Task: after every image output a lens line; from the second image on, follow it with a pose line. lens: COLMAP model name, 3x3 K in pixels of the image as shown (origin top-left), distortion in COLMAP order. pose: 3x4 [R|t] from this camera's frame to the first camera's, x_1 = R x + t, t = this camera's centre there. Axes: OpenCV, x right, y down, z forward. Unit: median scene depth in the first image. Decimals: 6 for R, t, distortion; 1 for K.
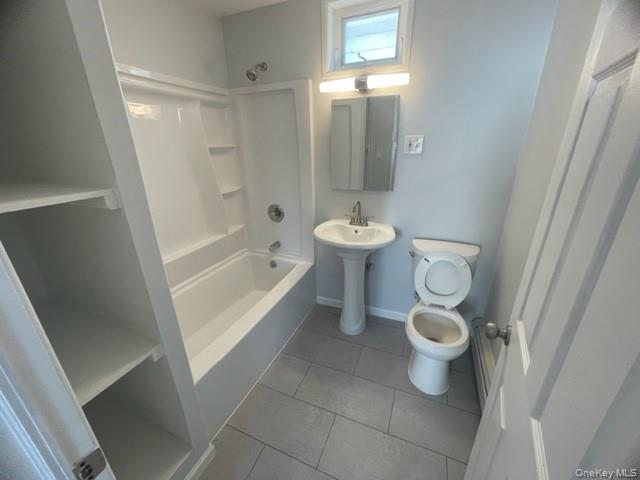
lens RADIAL K [[259.0, 0, 319.2], [0, 259.0, 240.4], [0, 0, 1]] dist [-0.001050, 0.001312]
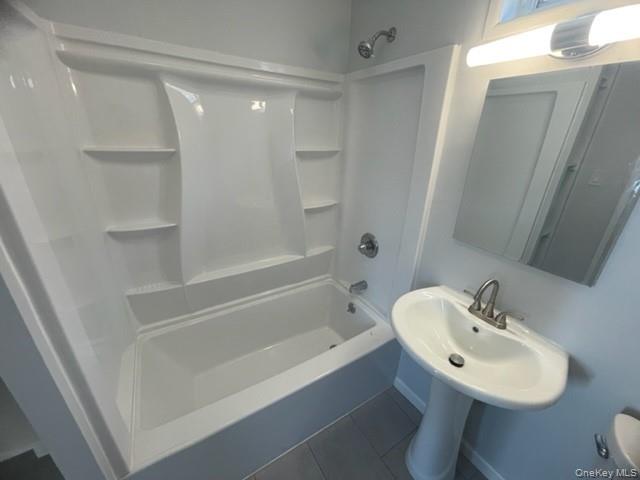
lens RADIAL K [[259.0, 0, 321.6], [0, 259.0, 239.3], [0, 0, 1]] dist [-0.001050, 0.001312]
pose [[0.819323, 0.257669, -0.512168, 0.103249], [-0.247735, 0.964727, 0.089043, -0.174897], [0.517046, 0.053927, 0.854257, 0.352549]]
